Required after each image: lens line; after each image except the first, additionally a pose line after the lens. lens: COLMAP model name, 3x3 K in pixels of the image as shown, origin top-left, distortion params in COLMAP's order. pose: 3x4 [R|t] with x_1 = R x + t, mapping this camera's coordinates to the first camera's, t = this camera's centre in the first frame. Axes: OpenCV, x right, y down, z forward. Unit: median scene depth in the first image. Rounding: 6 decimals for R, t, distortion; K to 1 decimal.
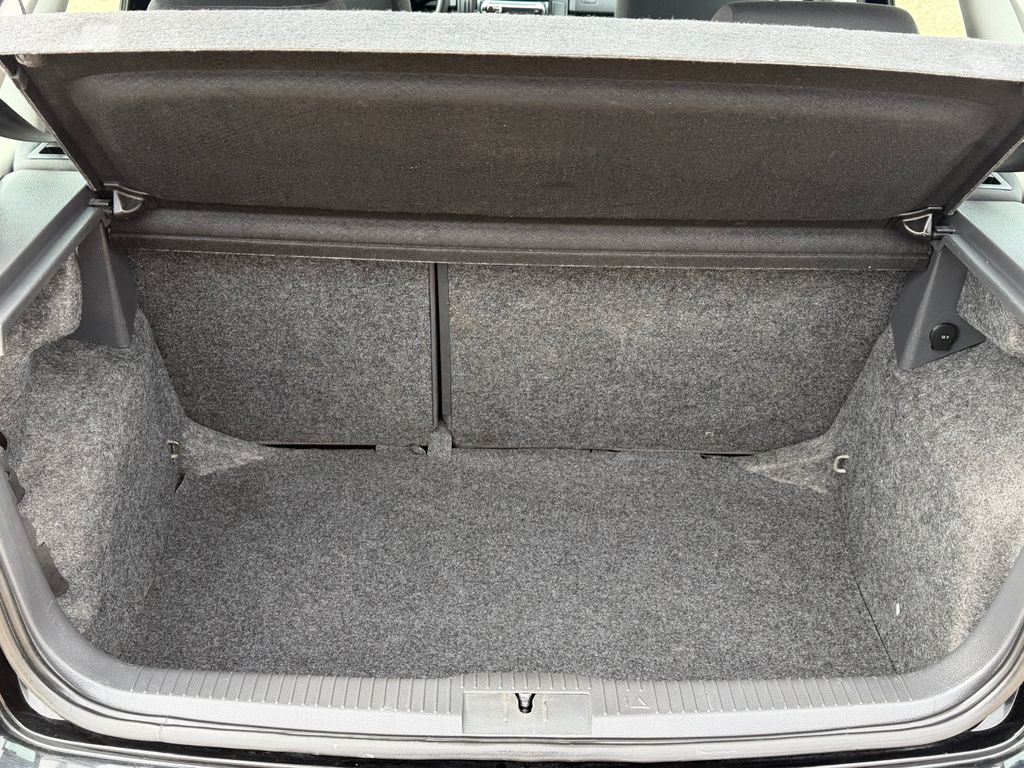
lens RADIAL K [[1091.4, 0, 515.6], [0, 1091.4, 382.9], [0, 0, 1]] dist [0.222820, -0.537841]
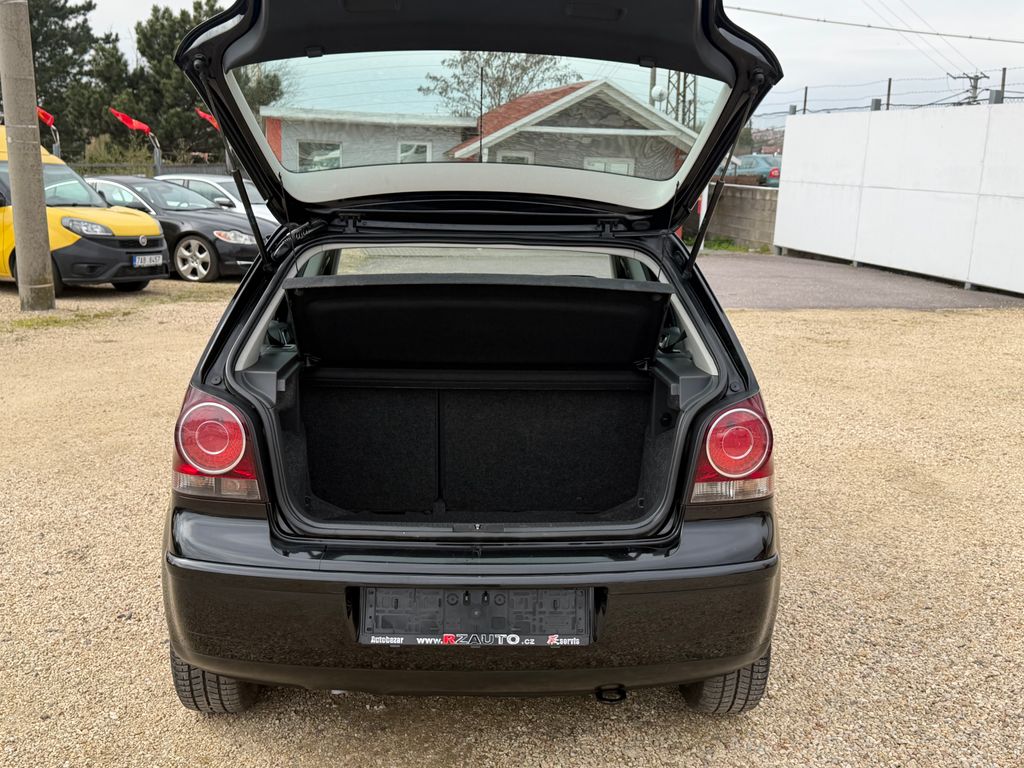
lens RADIAL K [[1085.9, 0, 514.8], [0, 1085.9, 371.7], [0, 0, 1]] dist [0.114610, -0.312277]
pose [[0.999684, -0.020682, 0.014270, 0.046573], [0.024319, 0.939273, -0.342307, 0.557089], [-0.006324, 0.342546, 0.939480, -0.998103]]
